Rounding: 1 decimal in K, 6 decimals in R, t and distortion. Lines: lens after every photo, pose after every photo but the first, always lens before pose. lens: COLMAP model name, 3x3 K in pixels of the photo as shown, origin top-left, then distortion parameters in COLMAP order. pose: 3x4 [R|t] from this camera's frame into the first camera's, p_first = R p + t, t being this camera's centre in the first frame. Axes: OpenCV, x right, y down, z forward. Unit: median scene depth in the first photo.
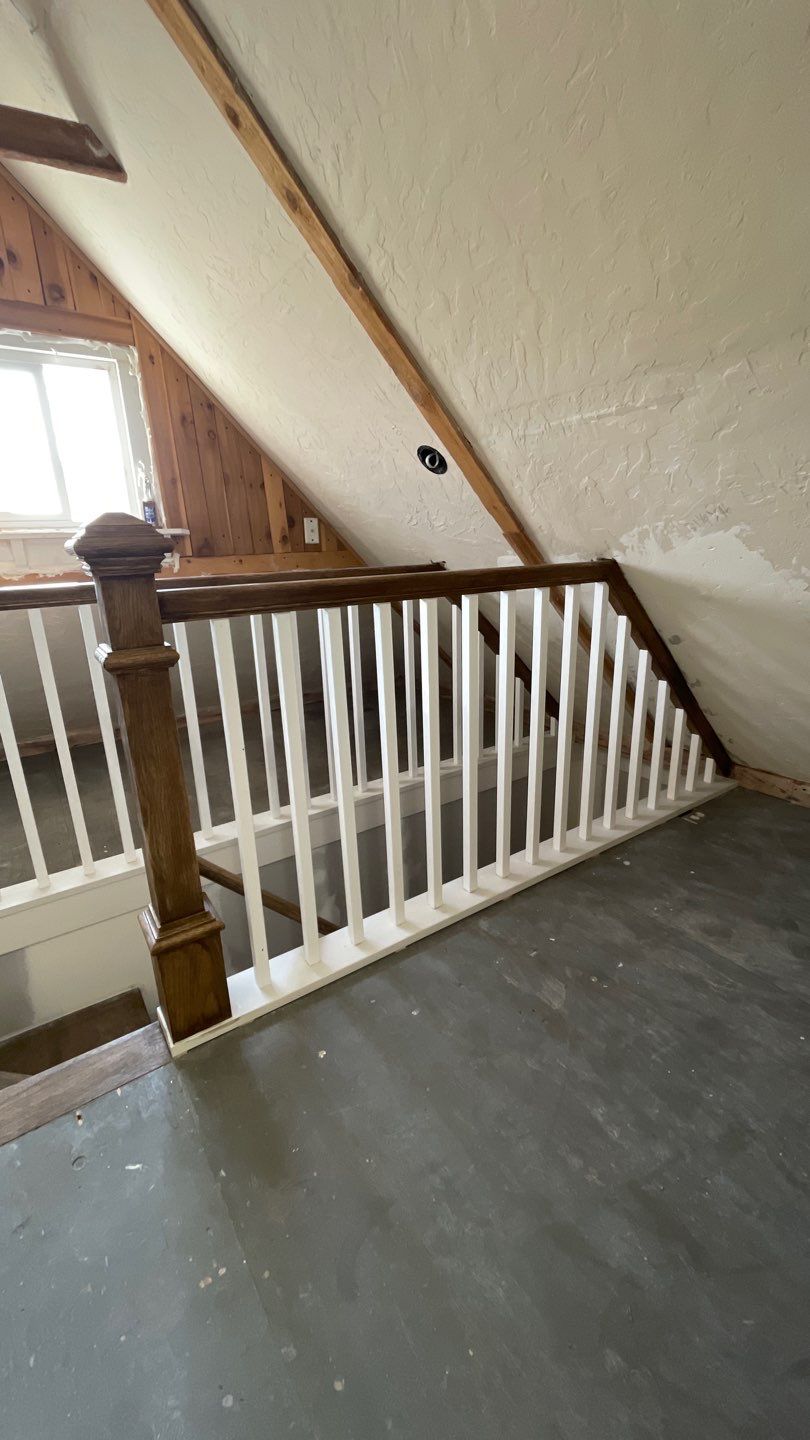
lens RADIAL K [[580.3, 0, 409.5], [0, 580.3, 717.0], [0, 0, 1]] dist [-0.008933, 0.004272]
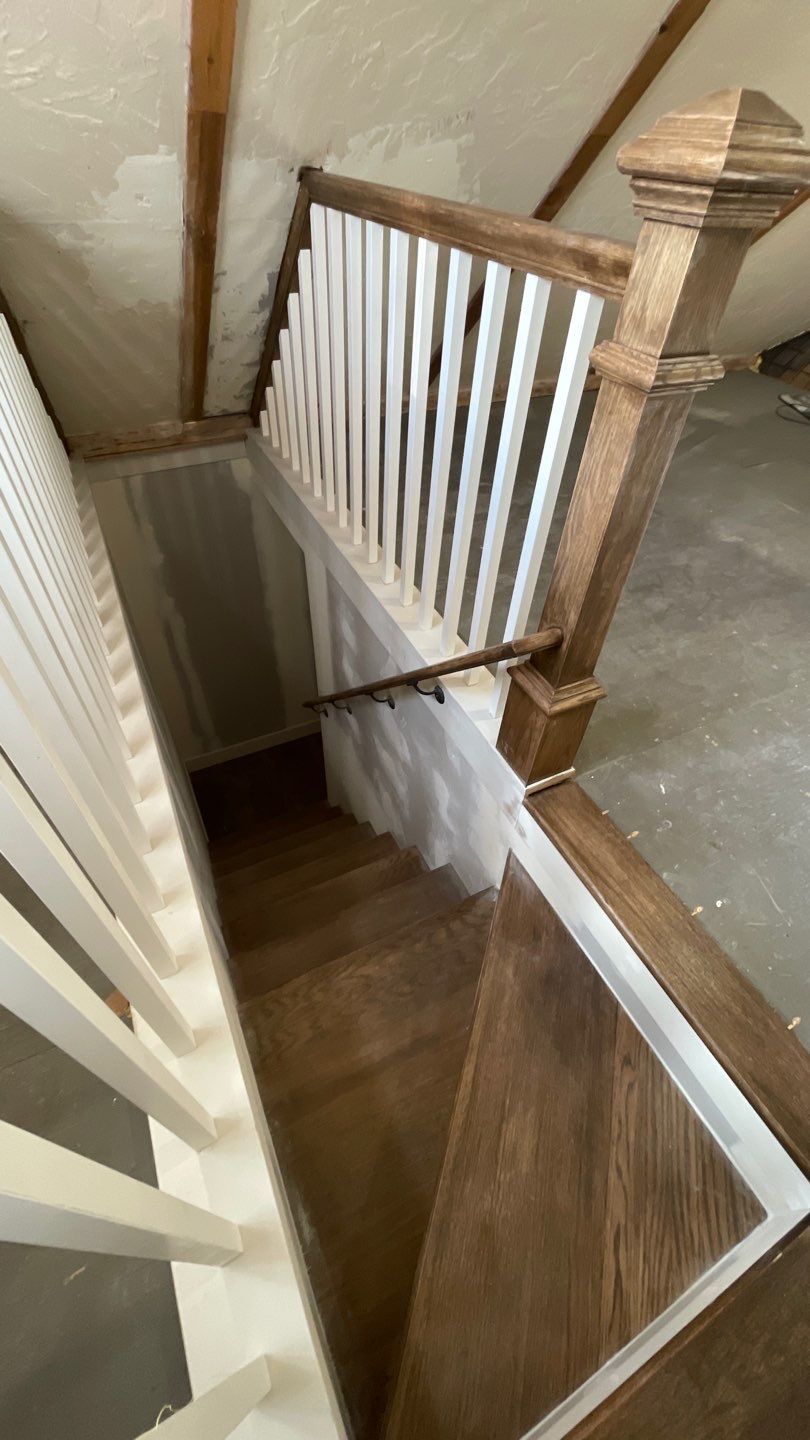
lens RADIAL K [[580.3, 0, 409.5], [0, 580.3, 717.0], [0, 0, 1]] dist [-0.008933, 0.004272]
pose [[0.133967, -0.683683, 0.717377, -0.953072], [0.234407, 0.725222, 0.647385, -0.234659], [-0.962863, 0.081430, 0.257416, 0.817208]]
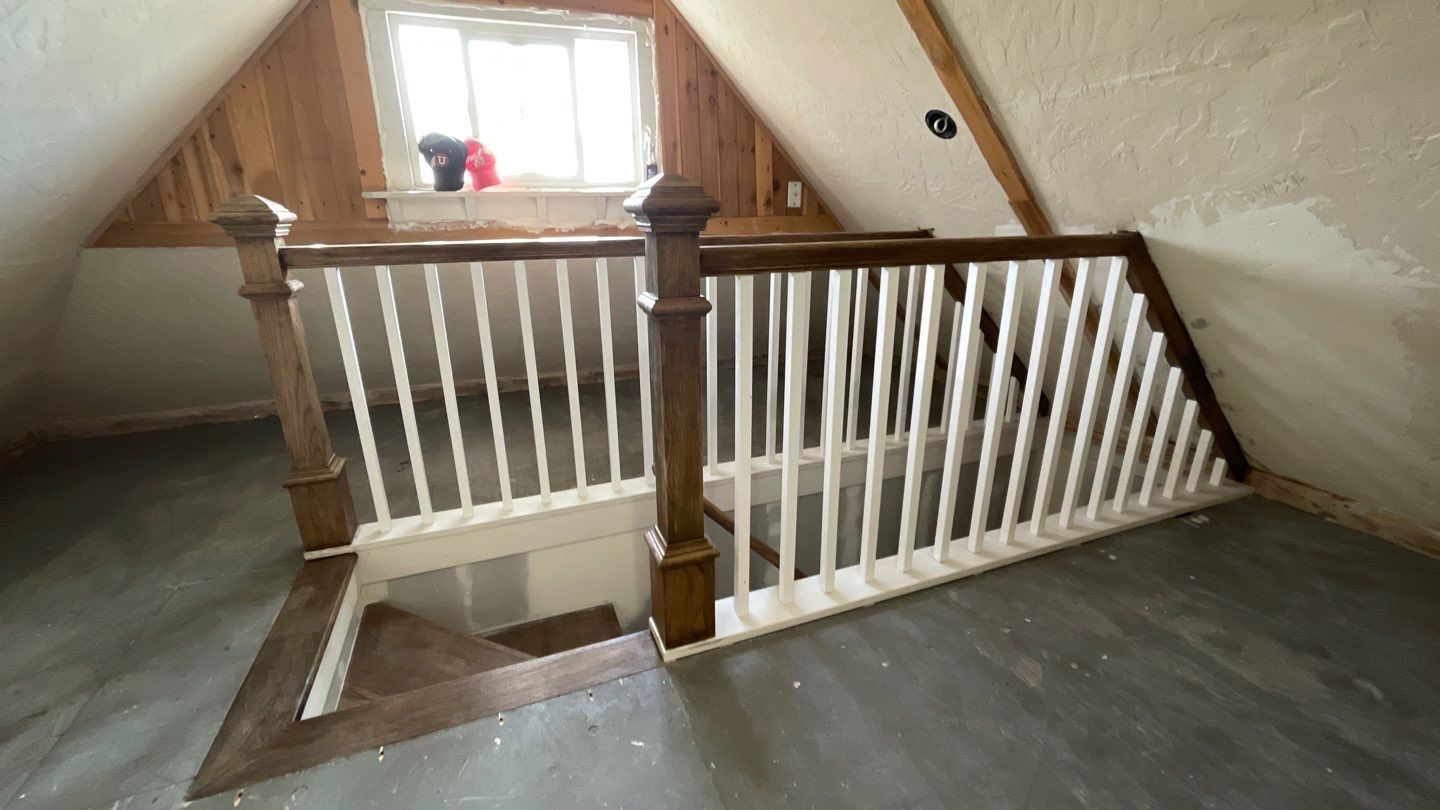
lens RADIAL K [[580.3, 0, 716.1], [0, 580.3, 401.7], [0, 0, 1]] dist [-0.008933, 0.004272]
pose [[0.973130, 0.092883, -0.210690, -0.097866], [-0.086045, 0.995430, 0.041413, 0.021084], [0.213573, -0.022171, 0.976675, -0.062502]]
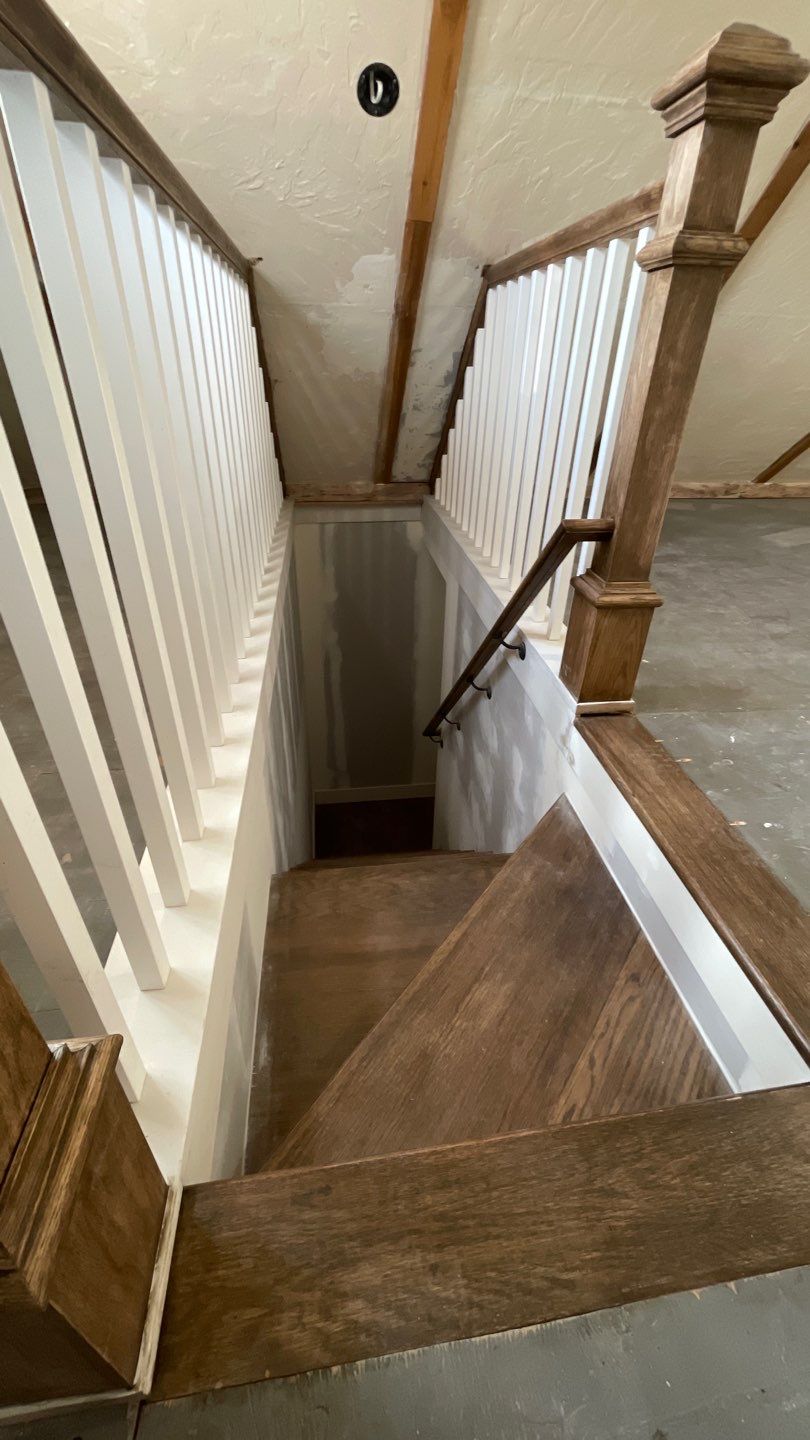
lens RADIAL K [[580.3, 0, 409.5], [0, 580.3, 717.0], [0, 0, 1]] dist [-0.008933, 0.004272]
pose [[0.448856, -0.438760, 0.778472, -1.186122], [0.221666, 0.898600, 0.378657, 0.071521], [-0.865675, 0.002598, 0.500600, 0.662707]]
